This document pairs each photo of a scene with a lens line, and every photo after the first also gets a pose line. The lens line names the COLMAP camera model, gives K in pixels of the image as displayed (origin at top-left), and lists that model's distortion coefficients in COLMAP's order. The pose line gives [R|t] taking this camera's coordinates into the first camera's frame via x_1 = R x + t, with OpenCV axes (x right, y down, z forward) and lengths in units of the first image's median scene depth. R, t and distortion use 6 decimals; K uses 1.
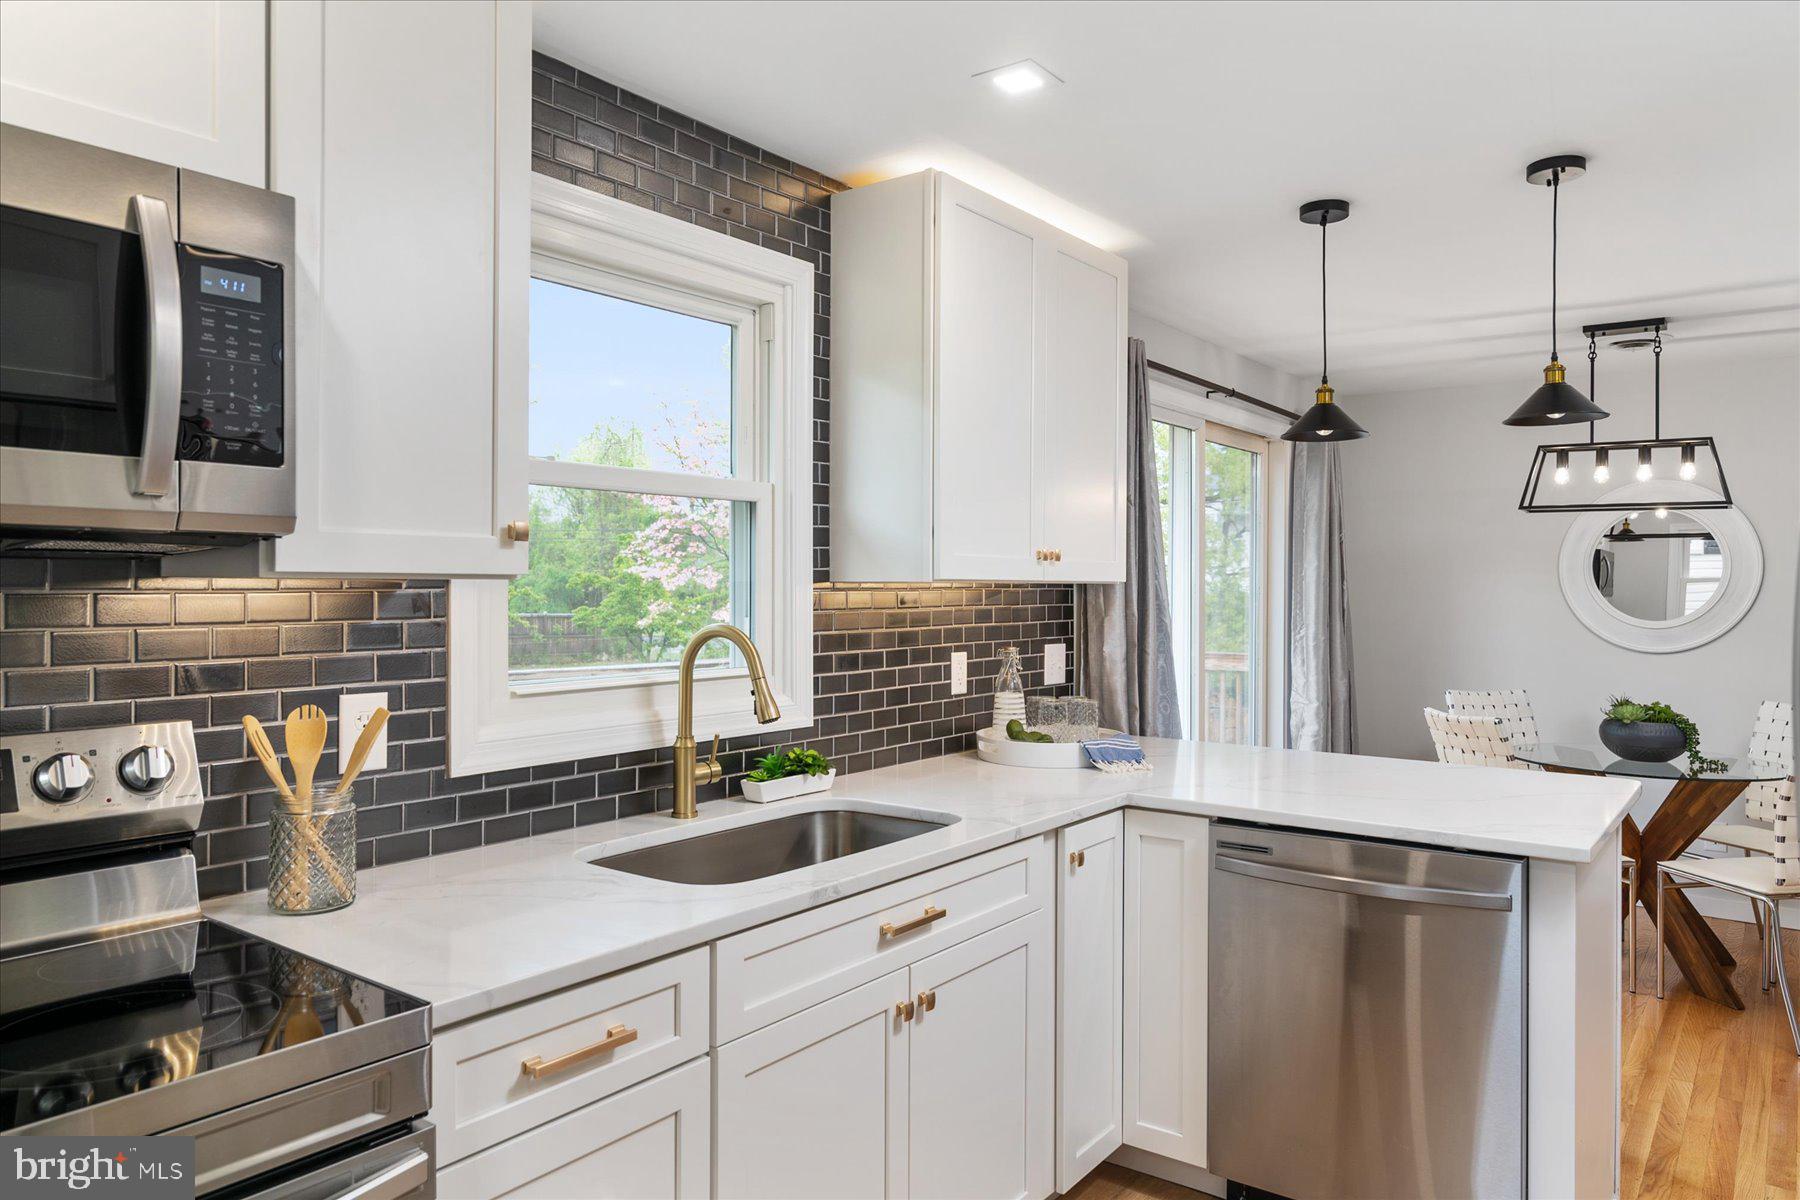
lens RADIAL K [[1177.9, 0, 900.0], [0, 1177.9, 600.0], [0, 0, 1]] dist [-0.005476, -0.001383]
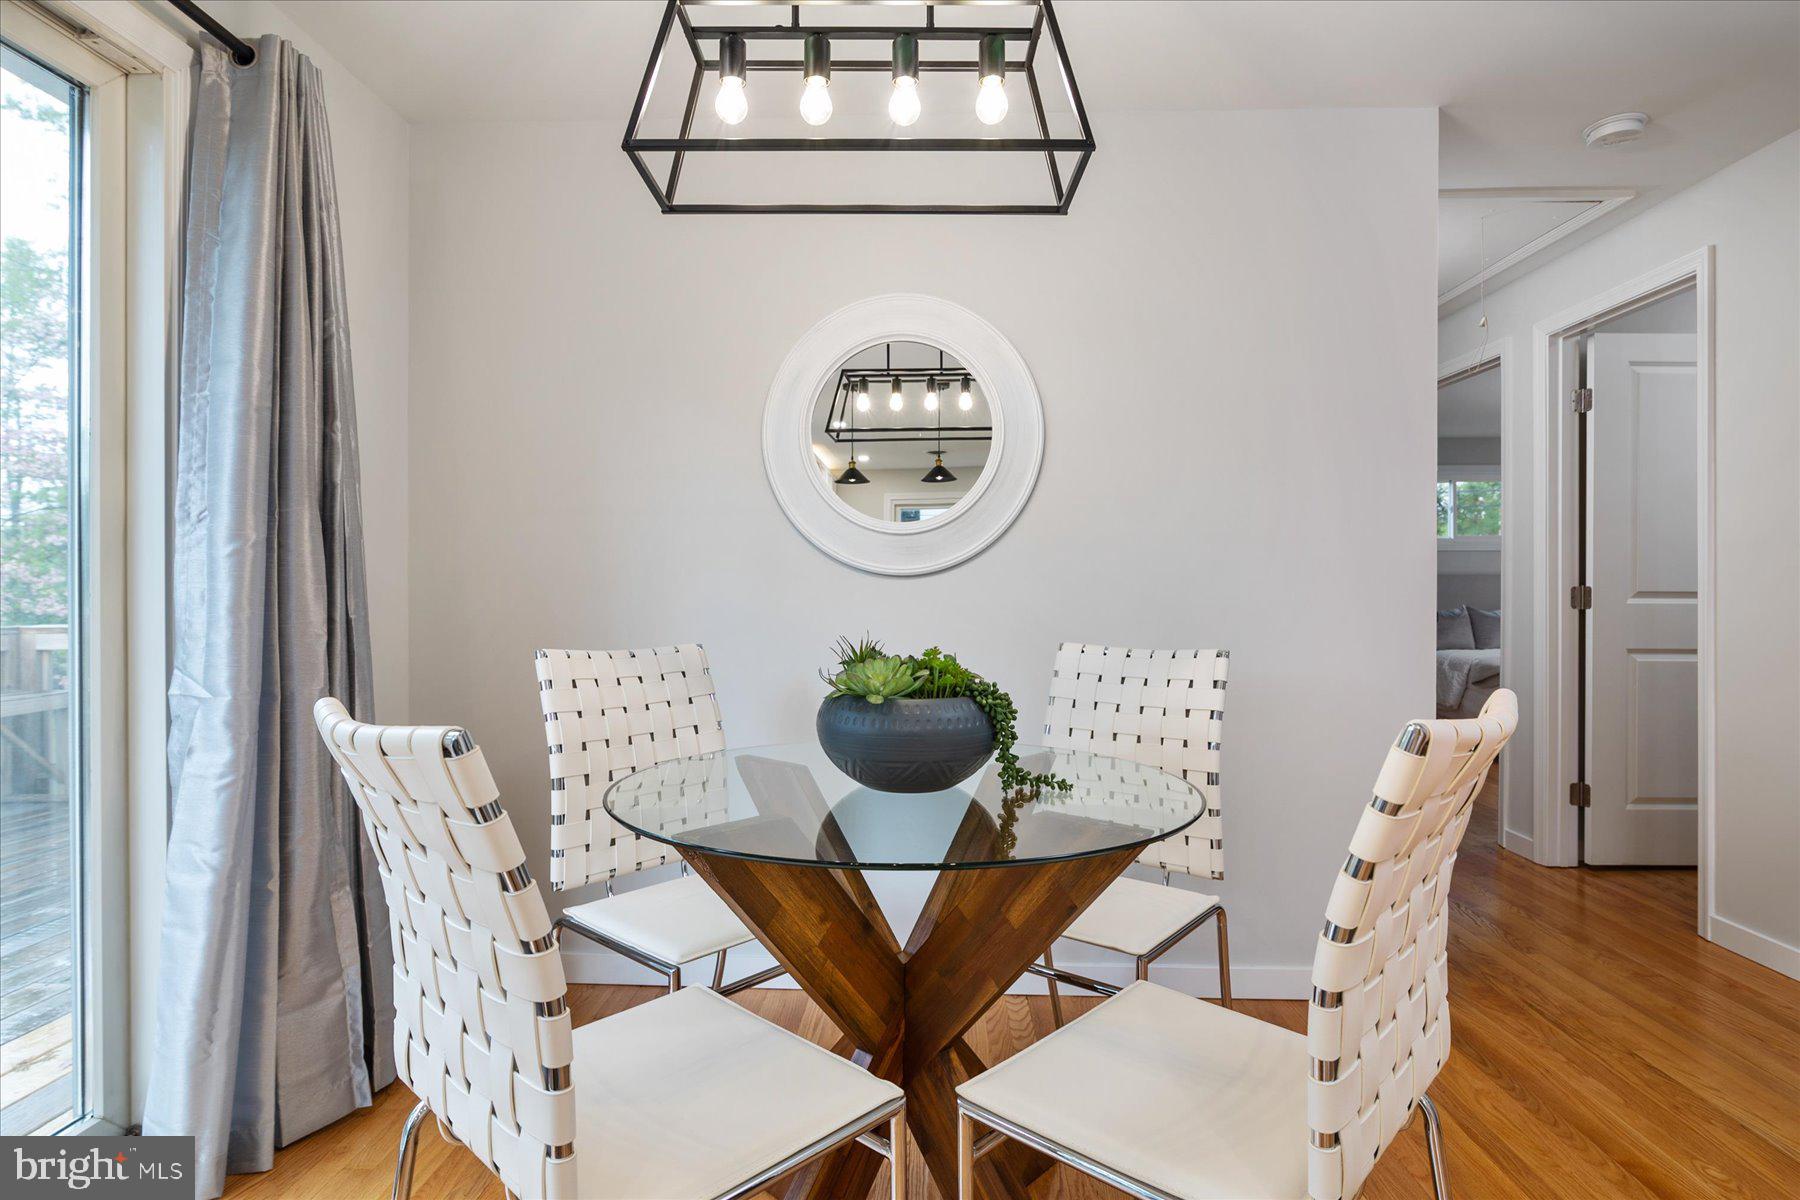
lens RADIAL K [[818.1, 0, 900.0], [0, 818.1, 600.0], [0, 0, 1]] dist [-0.000216, 0.000078]
pose [[0.812809, -0.004235, 0.582515, 0.406980], [0.009481, 0.999937, -0.005959, 0.062471], [-0.582454, 0.010367, 0.812798, 0.675261]]
